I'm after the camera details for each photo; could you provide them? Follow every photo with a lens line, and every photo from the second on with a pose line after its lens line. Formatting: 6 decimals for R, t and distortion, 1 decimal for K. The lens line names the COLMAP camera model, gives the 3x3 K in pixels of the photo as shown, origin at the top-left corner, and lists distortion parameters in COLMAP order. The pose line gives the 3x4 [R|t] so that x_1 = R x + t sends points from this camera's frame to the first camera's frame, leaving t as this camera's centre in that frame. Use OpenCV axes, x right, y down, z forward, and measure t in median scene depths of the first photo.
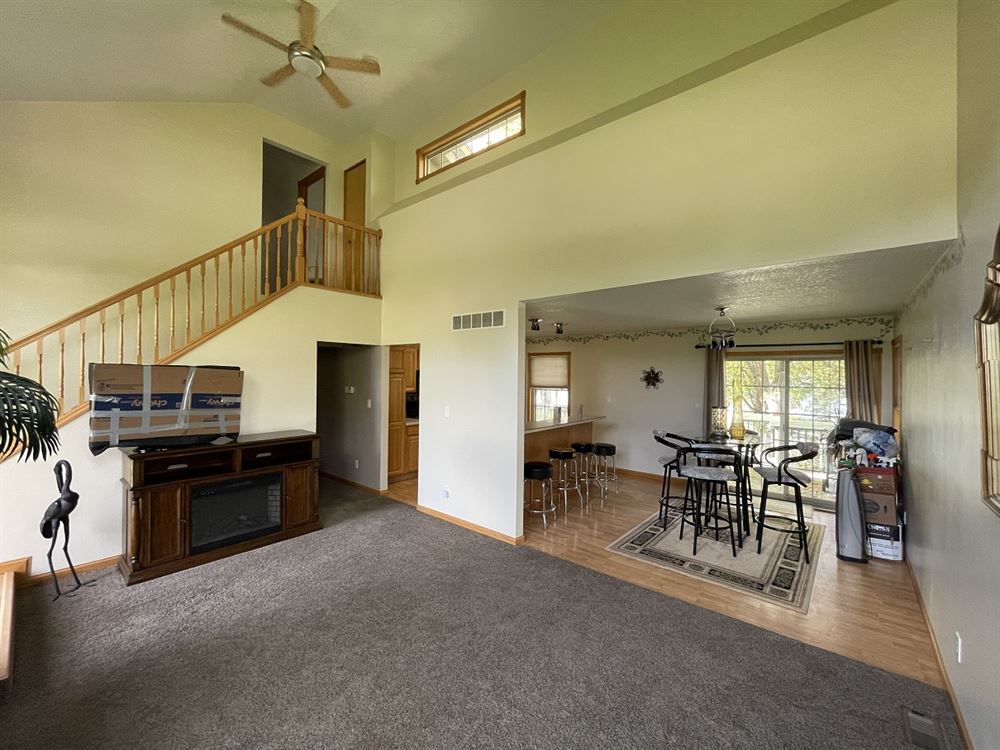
lens RADIAL K [[408.2, 0, 499.0], [0, 408.2, 371.7], [0, 0, 1]] dist [-0.000474, 0.000317]
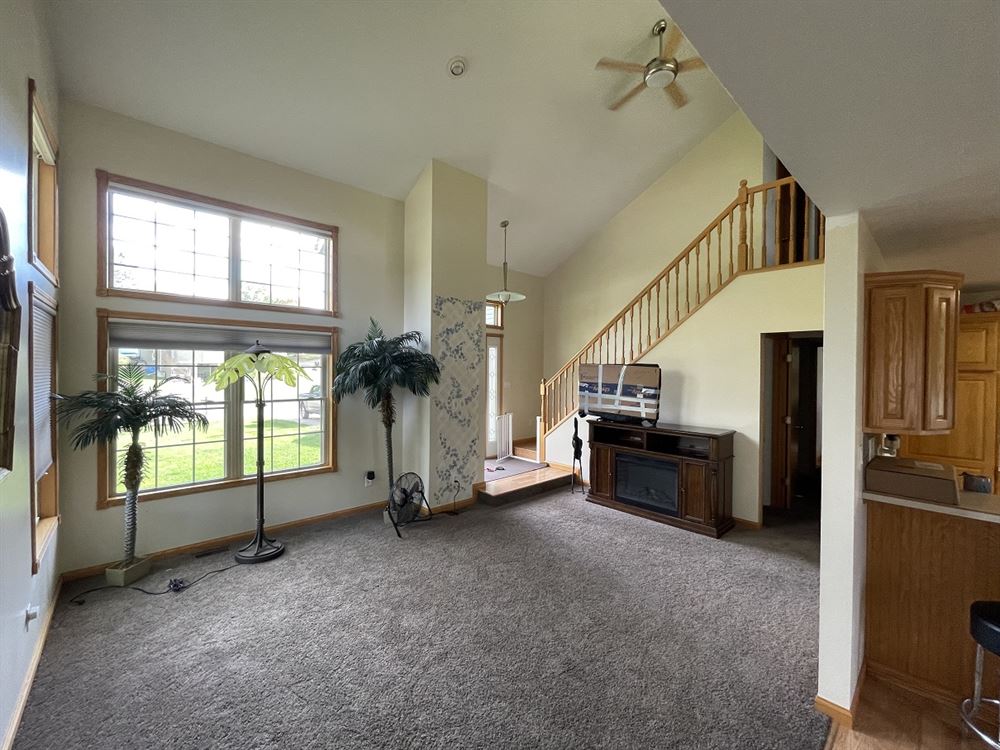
lens RADIAL K [[408.2, 0, 499.8], [0, 408.2, 374.7], [0, 0, 1]] dist [-0.000474, 0.000317]
pose [[-0.123231, 0.000944, -0.992378, 0.677650], [-0.009189, 0.999956, 0.002093, 0.023003], [0.992335, 0.009377, -0.123217, 0.782126]]
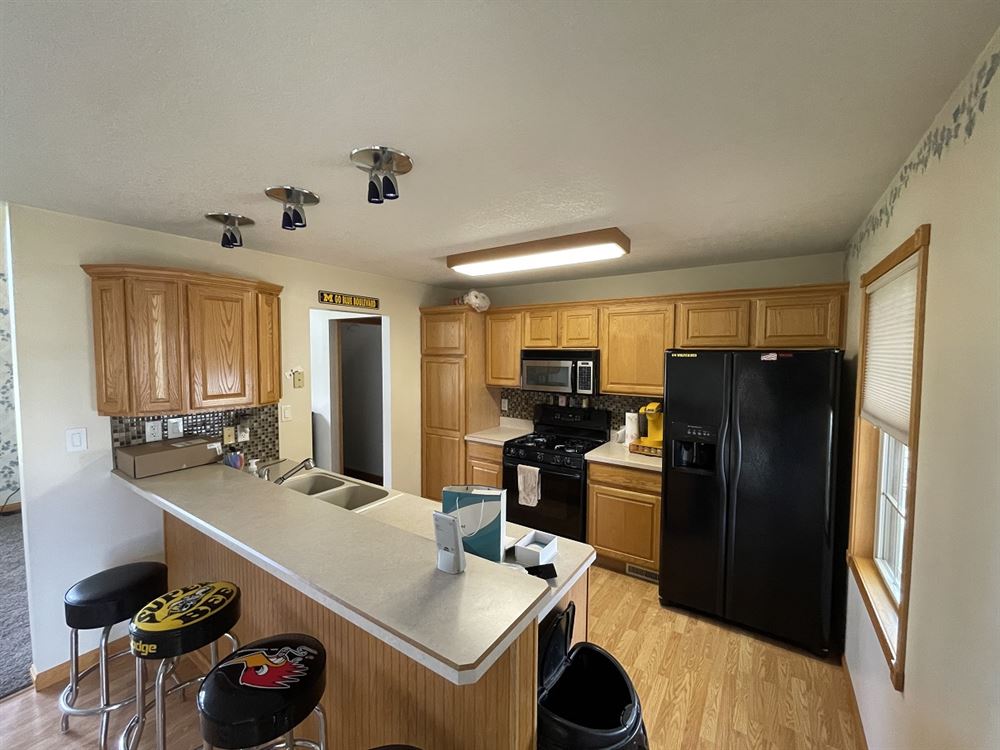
lens RADIAL K [[408.2, 0, 501.3], [0, 408.2, 373.6], [0, 0, 1]] dist [-0.000474, 0.000317]
pose [[0.117336, 0.041758, -0.992214, 0.726121], [-0.002742, 0.999125, 0.041725, 0.010102], [0.993089, -0.002175, 0.117348, 1.772816]]
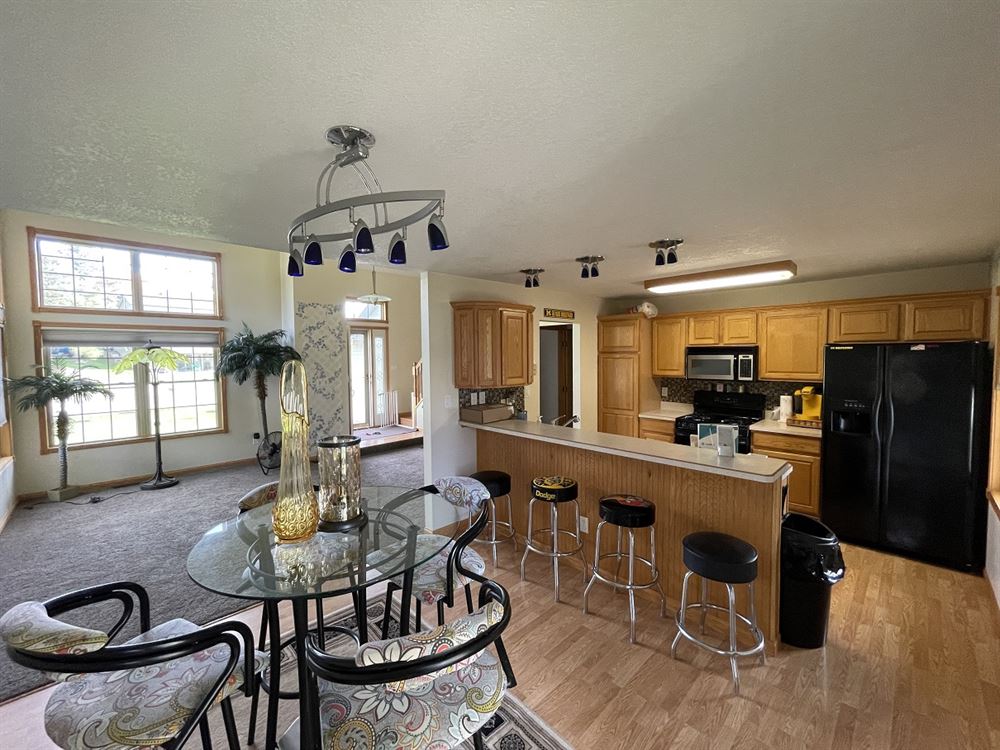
lens RADIAL K [[408.2, 0, 500.2], [0, 408.2, 373.7], [0, 0, 1]] dist [-0.000474, 0.000317]
pose [[-0.094130, 0.038059, -0.994832, 1.096785], [0.009055, 0.999260, 0.037372, 0.024809], [0.995519, -0.005490, -0.094405, 1.455333]]
